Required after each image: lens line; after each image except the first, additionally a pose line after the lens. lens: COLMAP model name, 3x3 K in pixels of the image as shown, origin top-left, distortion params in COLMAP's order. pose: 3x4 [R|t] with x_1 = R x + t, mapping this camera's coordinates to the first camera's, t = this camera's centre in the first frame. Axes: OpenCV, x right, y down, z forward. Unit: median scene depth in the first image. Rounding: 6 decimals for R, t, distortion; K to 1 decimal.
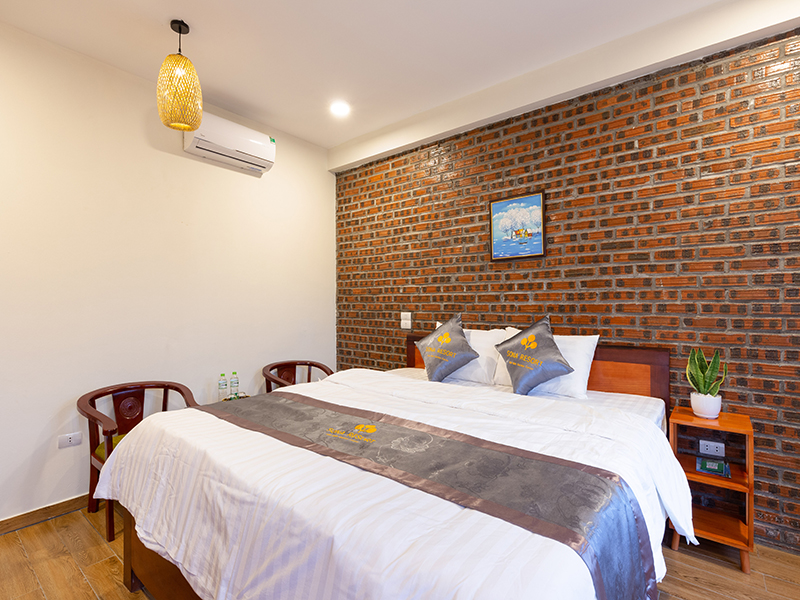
lens RADIAL K [[402.5, 0, 400.0], [0, 402.5, 300.0], [0, 0, 1]] dist [-0.003142, -0.000620]
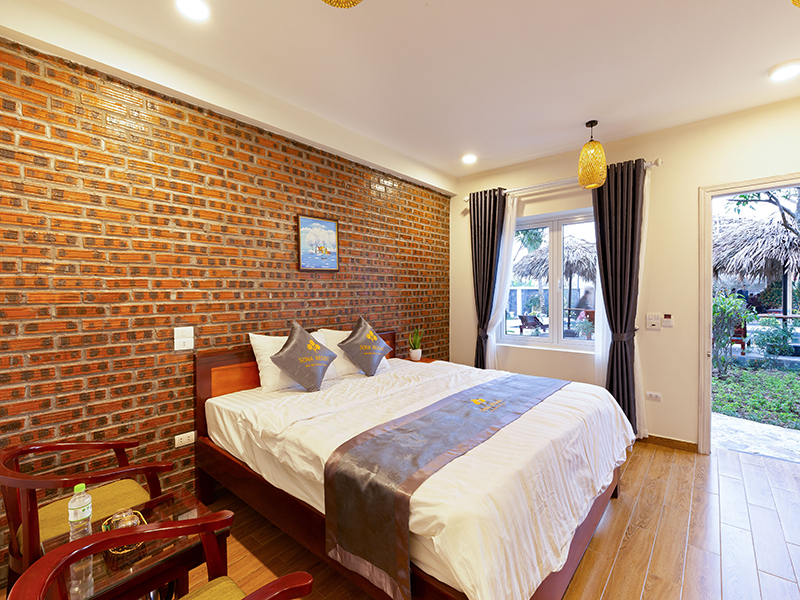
lens RADIAL K [[362.5, 0, 400.0], [0, 362.5, 300.0], [0, 0, 1]] dist [-0.001607, -0.000240]
pose [[0.016123, -0.013847, 0.999774, -0.680061], [0.005706, 0.999889, 0.013757, -0.026485], [-0.999854, 0.005483, 0.016200, 0.659103]]
